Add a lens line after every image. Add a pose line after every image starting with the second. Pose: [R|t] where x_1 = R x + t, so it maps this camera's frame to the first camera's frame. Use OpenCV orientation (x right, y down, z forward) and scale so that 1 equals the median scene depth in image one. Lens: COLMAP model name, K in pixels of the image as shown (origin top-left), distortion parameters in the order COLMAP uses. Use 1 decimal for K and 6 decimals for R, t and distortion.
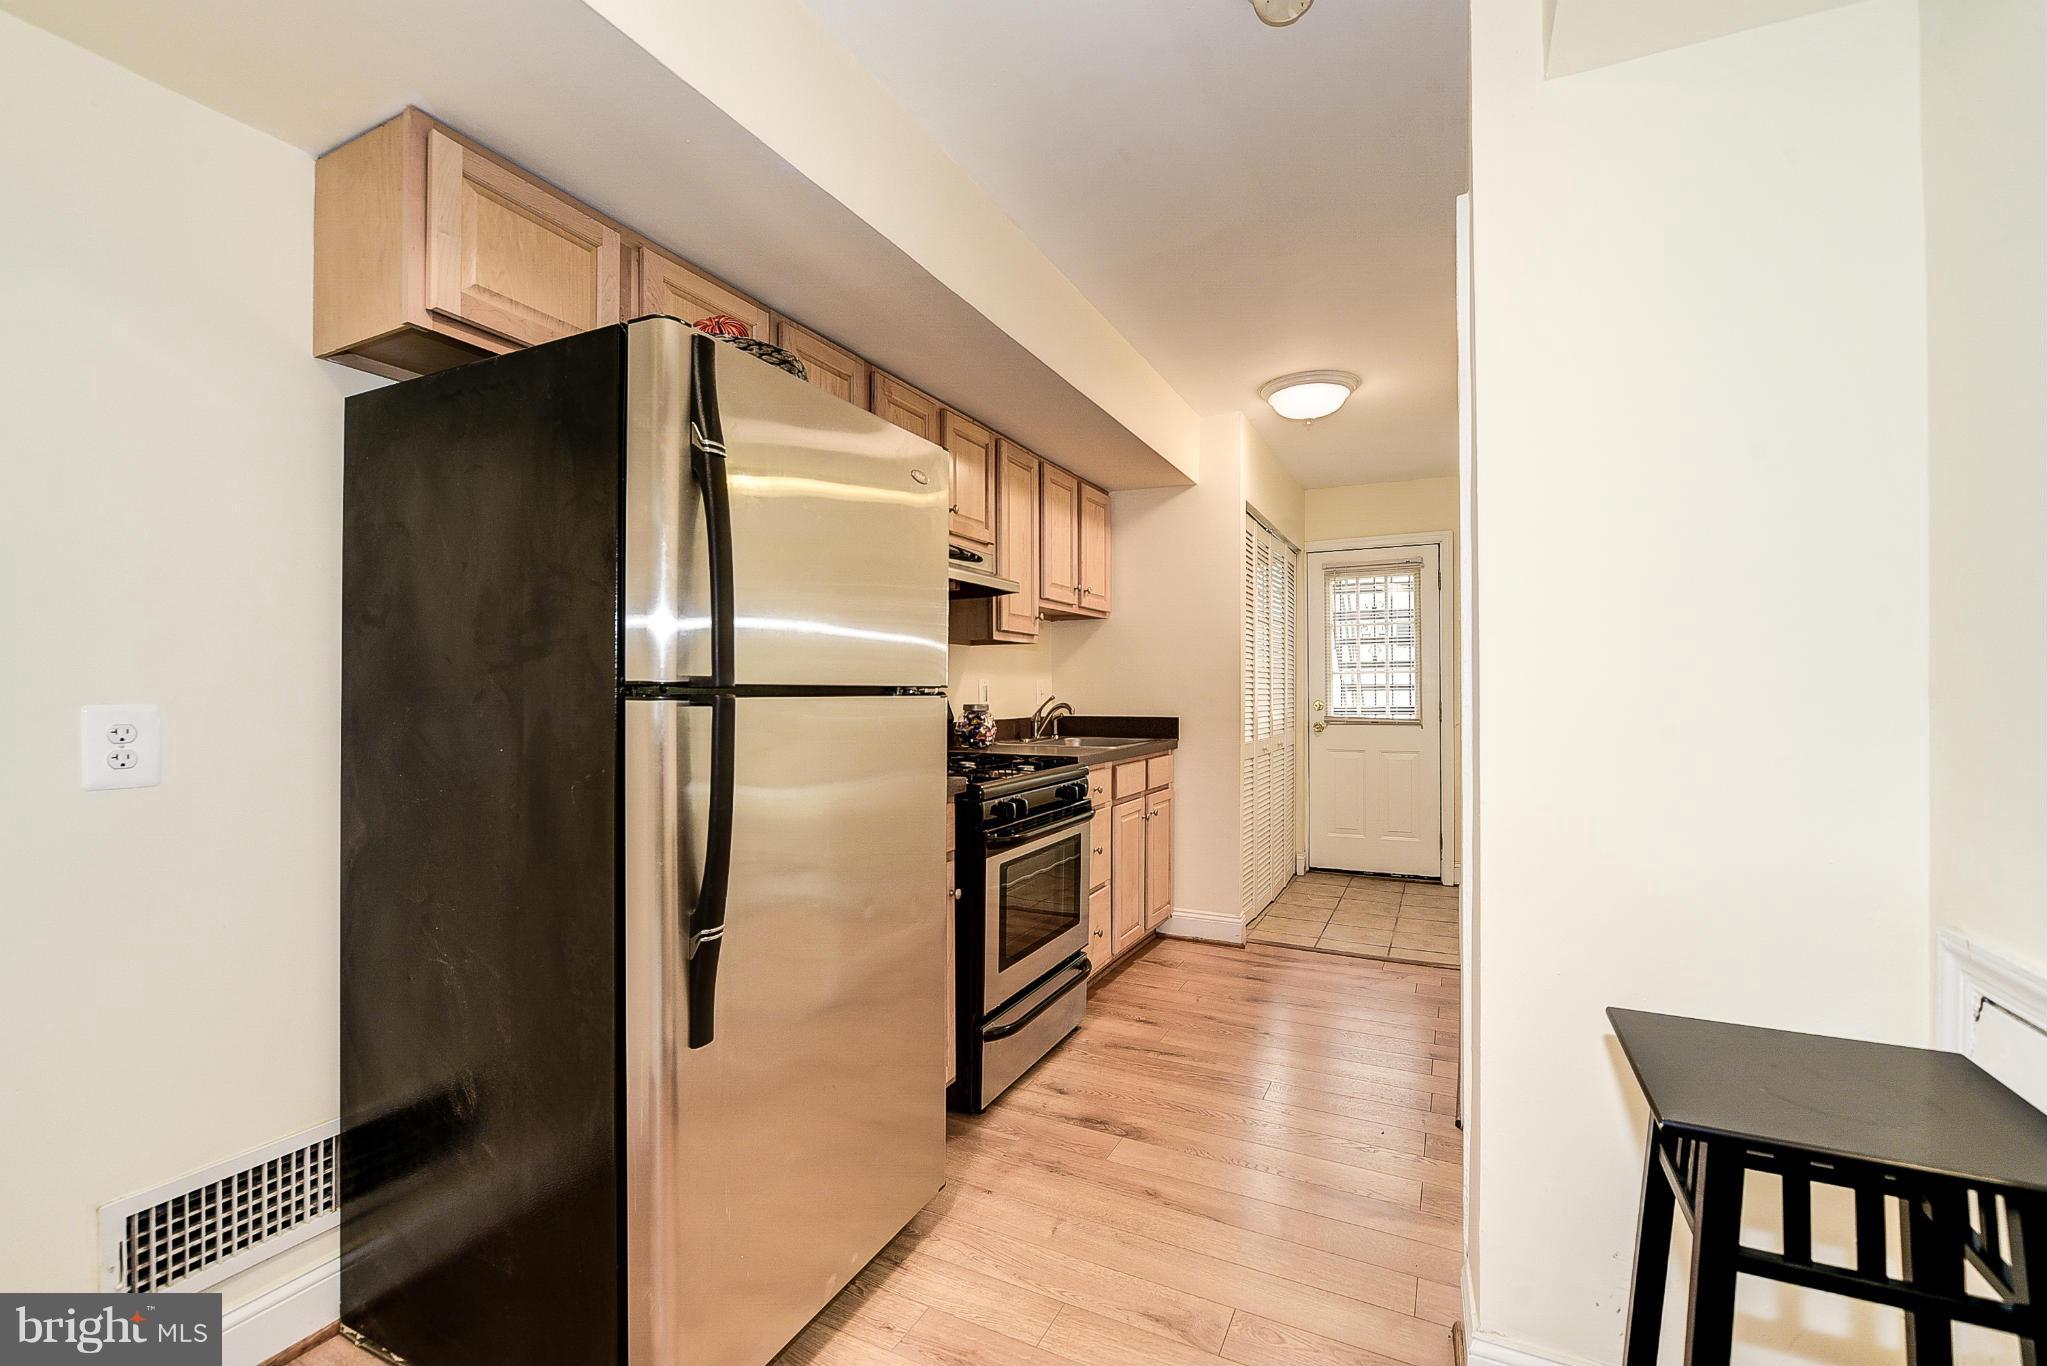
lens RADIAL K [[873.6, 0, 1016.5], [0, 873.6, 687.4], [0, 0, 1]] dist [-0.009868, 0.000990]
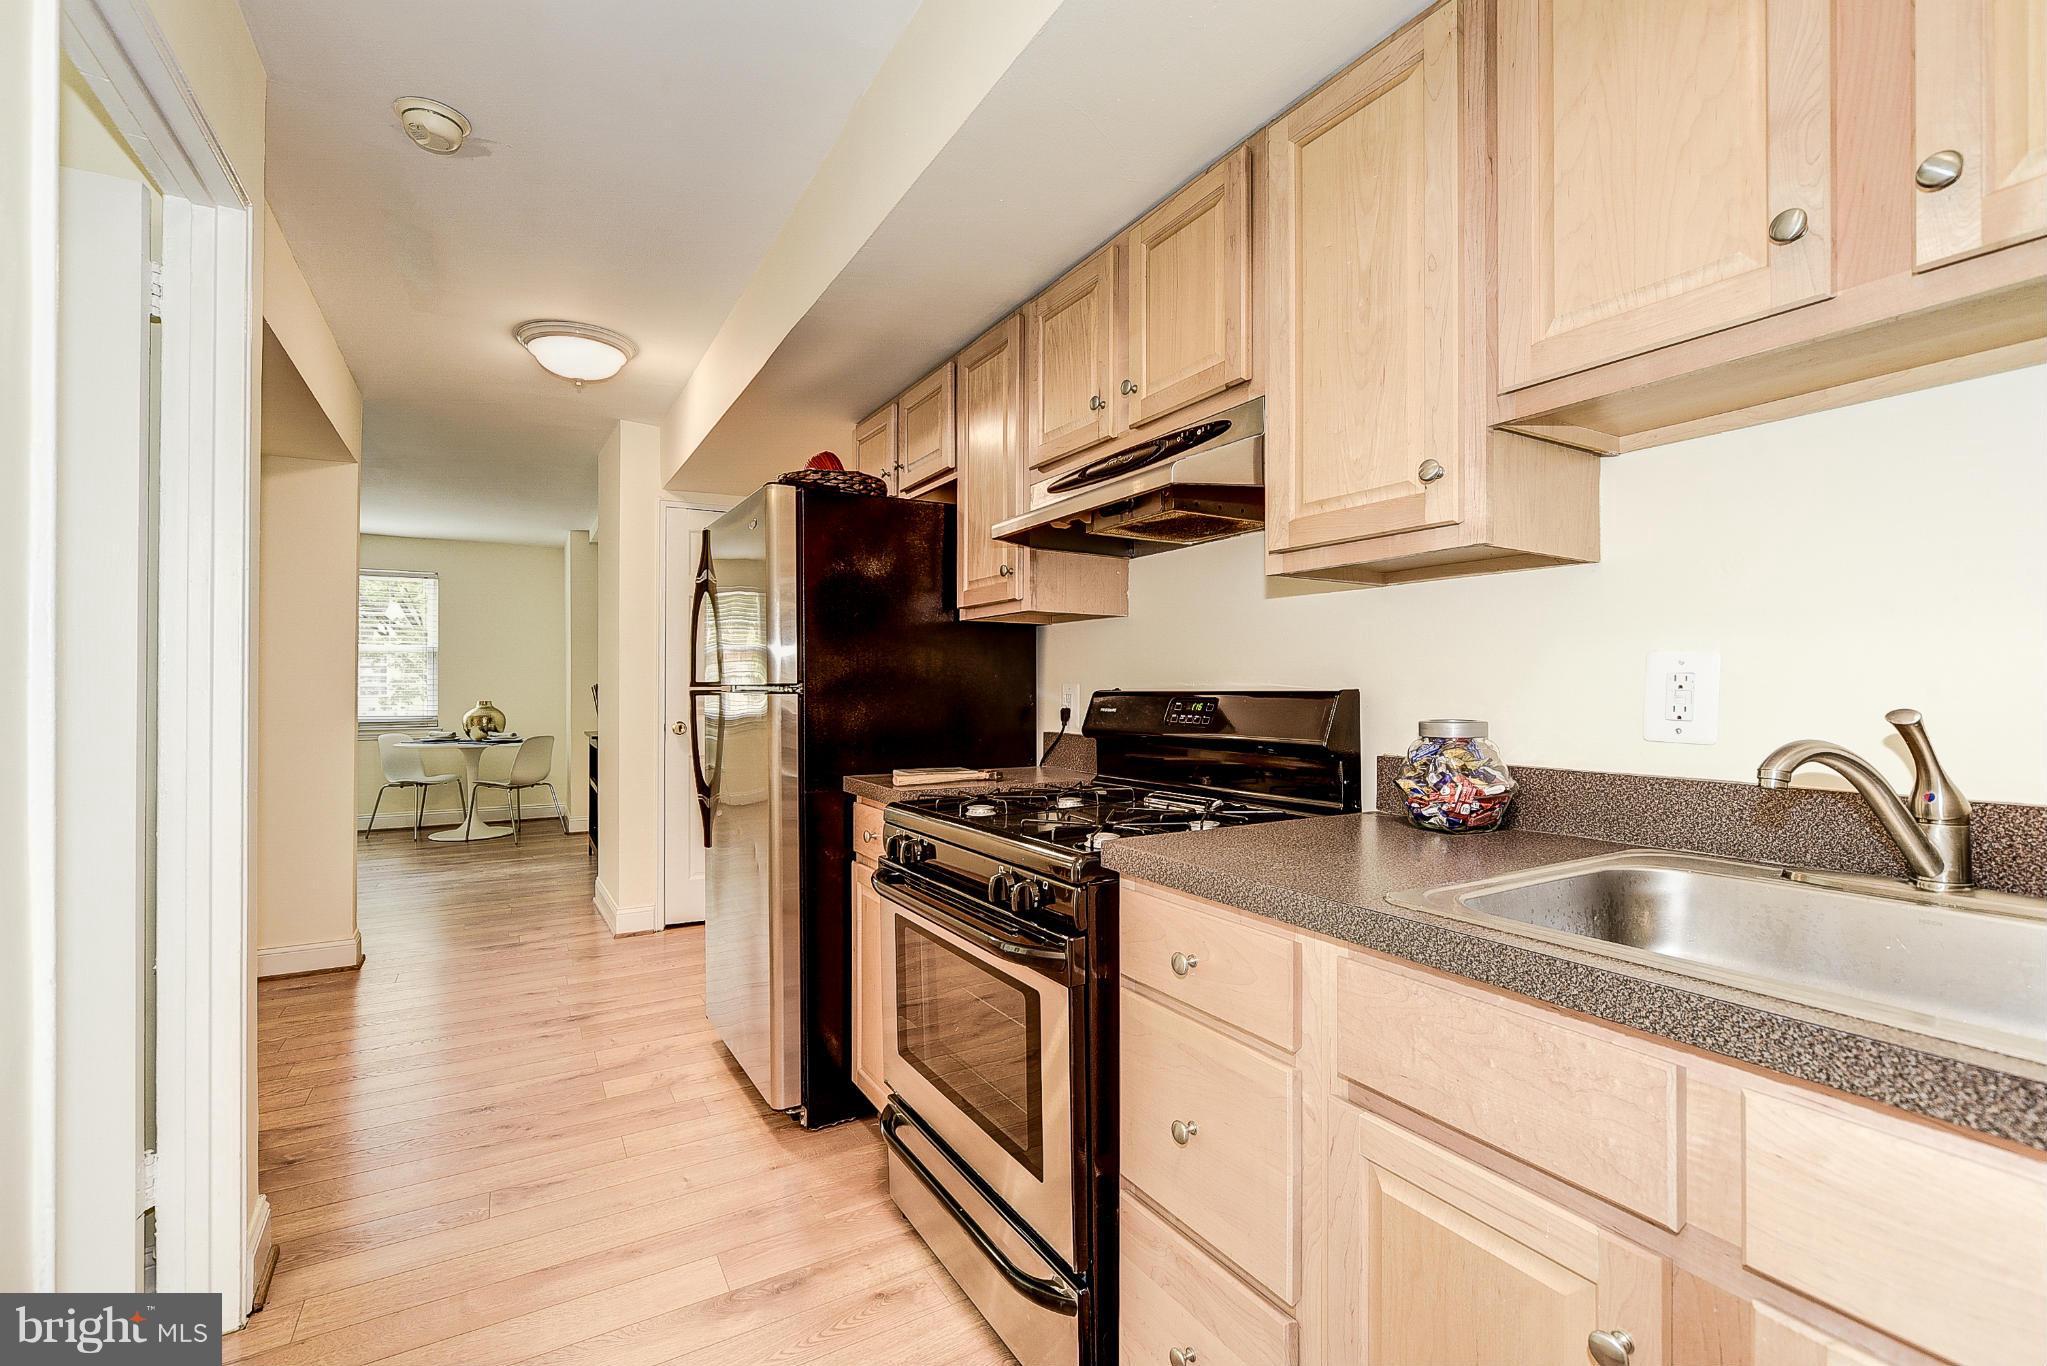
lens RADIAL K [[873.6, 0, 1016.5], [0, 873.6, 687.4], [0, 0, 1]] dist [-0.009868, 0.000990]
pose [[-0.540888, 0.002451, -0.841091, 0.643402], [0.006797, 0.999976, -0.001457, 0.002139], [0.841067, -0.006505, -0.540891, 1.688427]]
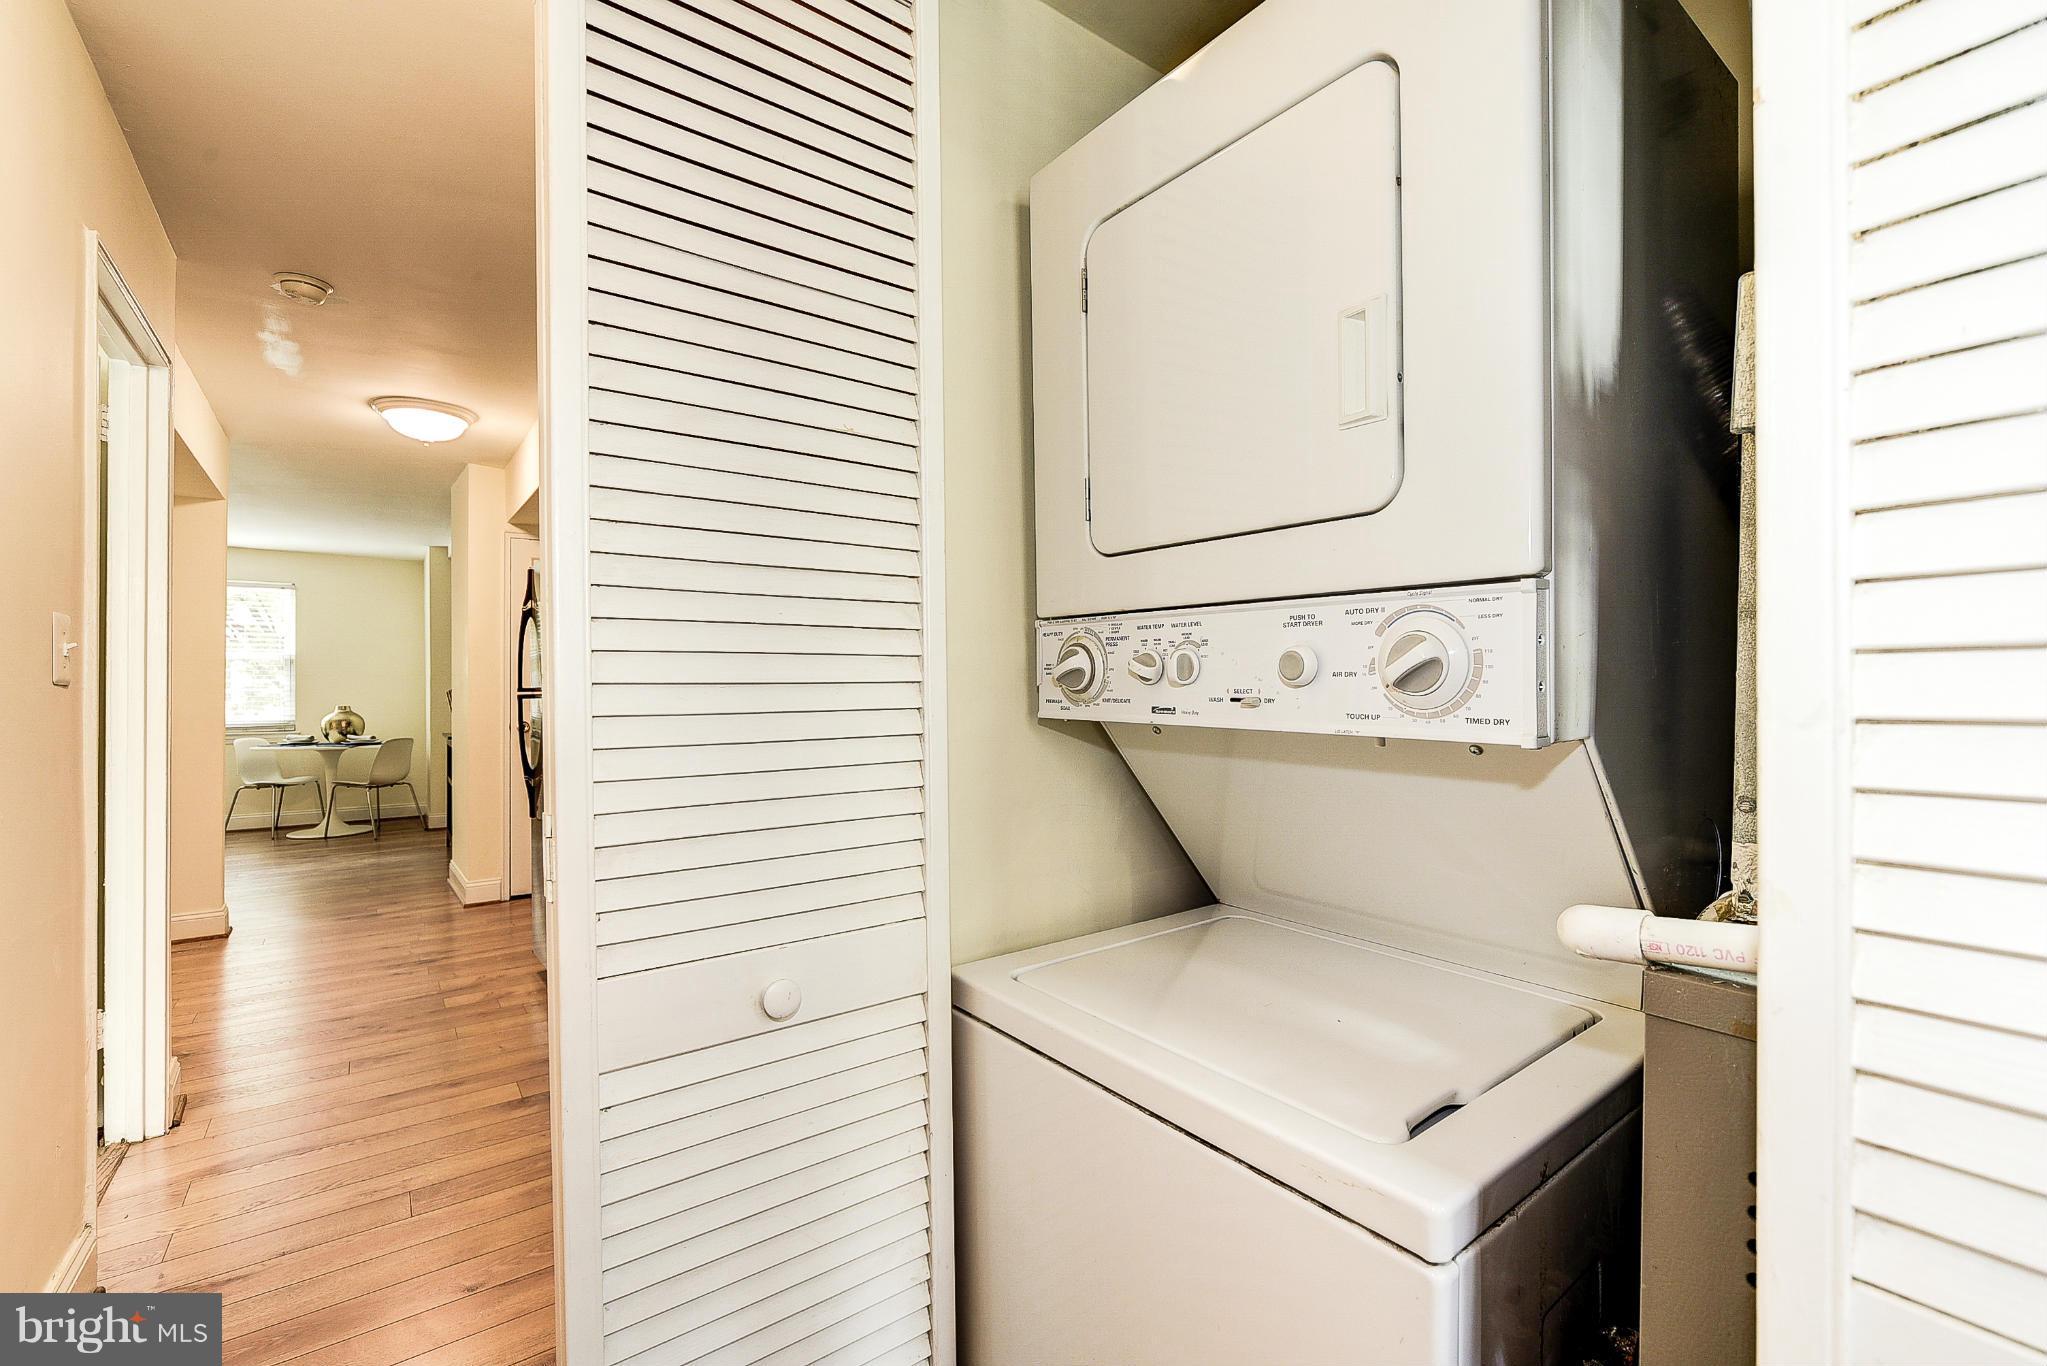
lens RADIAL K [[873.6, 0, 1016.5], [0, 873.6, 687.4], [0, 0, 1]] dist [-0.009868, 0.000990]
pose [[-0.444055, 0.001101, -0.895999, 0.874735], [0.011255, 0.999927, -0.004350, 0.005509], [0.895929, -0.012016, -0.444035, 2.160251]]
